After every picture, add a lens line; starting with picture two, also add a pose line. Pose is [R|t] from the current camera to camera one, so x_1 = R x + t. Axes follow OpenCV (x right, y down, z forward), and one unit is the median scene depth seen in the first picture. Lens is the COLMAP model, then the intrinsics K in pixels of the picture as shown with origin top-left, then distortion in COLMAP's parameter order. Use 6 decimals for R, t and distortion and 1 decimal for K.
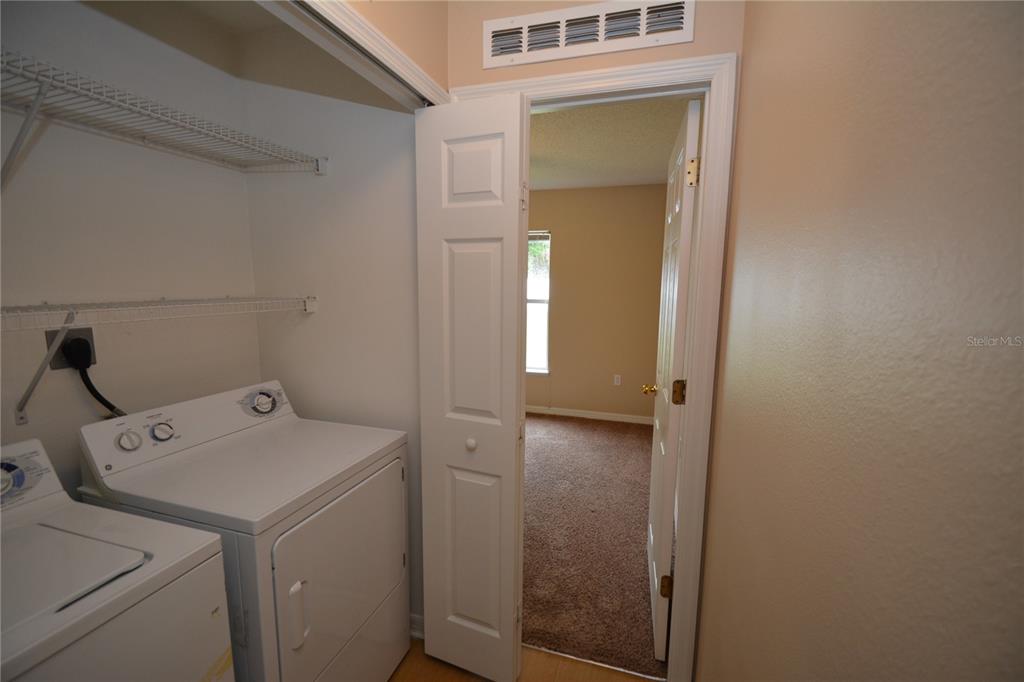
lens RADIAL K [[449.1, 0, 511.9], [0, 449.1, 345.0], [0, 0, 1]] dist [0.010843, -0.013303]
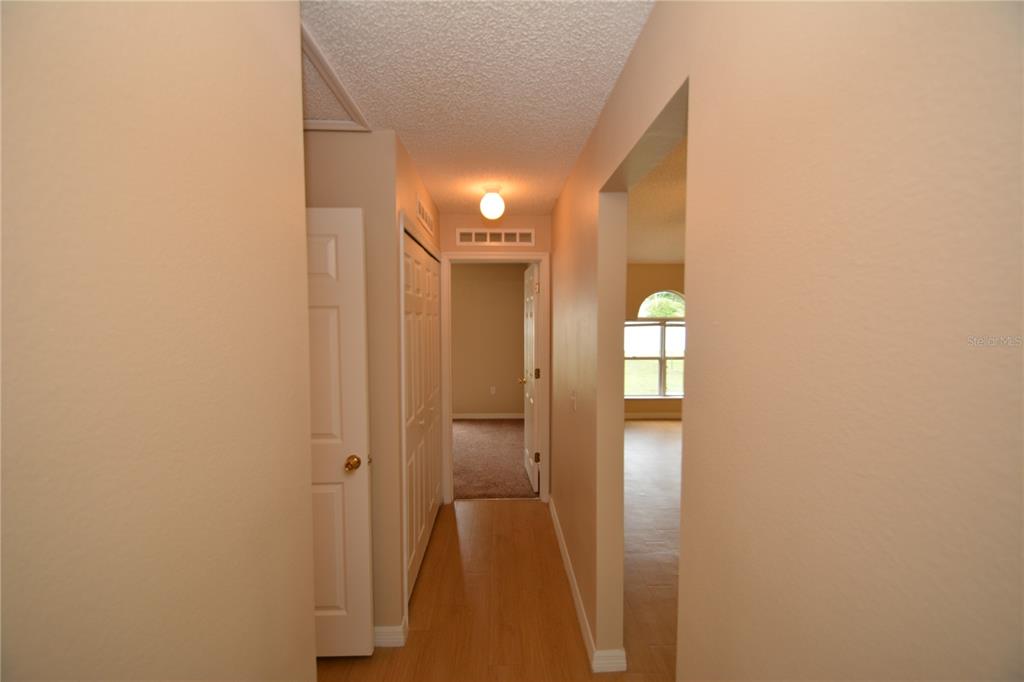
lens RADIAL K [[449.1, 0, 511.9], [0, 449.1, 345.0], [0, 0, 1]] dist [0.010843, -0.013303]
pose [[0.945363, -0.032486, 0.324396, -0.411085], [0.058148, 0.995870, -0.069727, 0.082960], [-0.320791, 0.084780, 0.943348, -0.960476]]
